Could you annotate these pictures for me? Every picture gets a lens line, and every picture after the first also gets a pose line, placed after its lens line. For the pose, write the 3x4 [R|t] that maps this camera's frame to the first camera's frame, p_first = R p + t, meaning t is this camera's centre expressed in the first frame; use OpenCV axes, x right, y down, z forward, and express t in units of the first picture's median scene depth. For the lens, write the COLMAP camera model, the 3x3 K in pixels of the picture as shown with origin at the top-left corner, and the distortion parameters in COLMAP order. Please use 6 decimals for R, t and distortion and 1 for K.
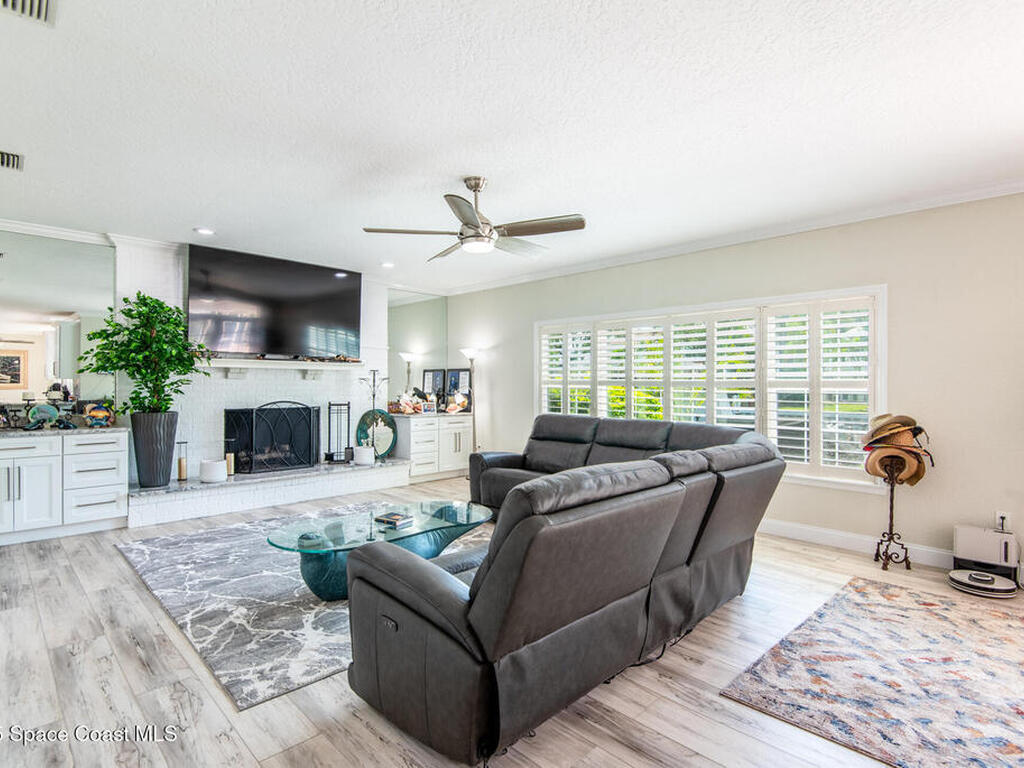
lens RADIAL K [[548.6, 0, 512.3], [0, 548.6, 384.0], [0, 0, 1]] dist [-0.005980, -0.000861]
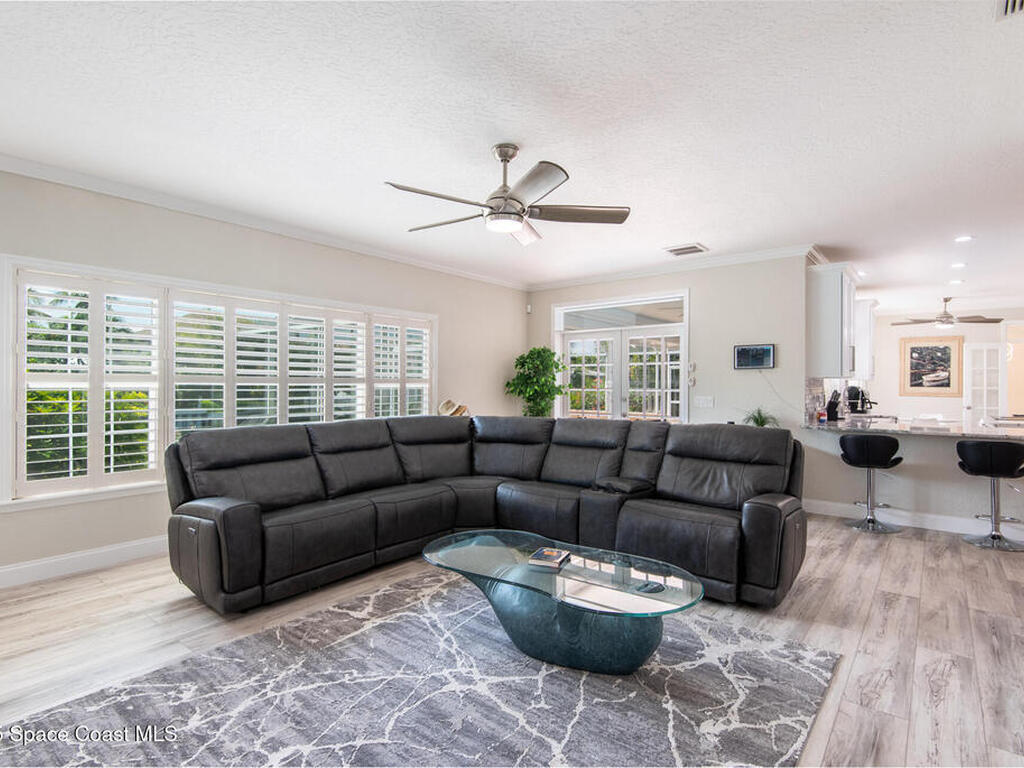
lens RADIAL K [[548.6, 0, 512.7], [0, 548.6, 383.3], [0, 0, 1]] dist [-0.005980, -0.000861]
pose [[-0.141002, -0.010035, 0.989958, -1.259261], [-0.001888, 0.999950, 0.009867, -0.012643], [-0.990008, -0.000478, -0.141014, 1.499529]]
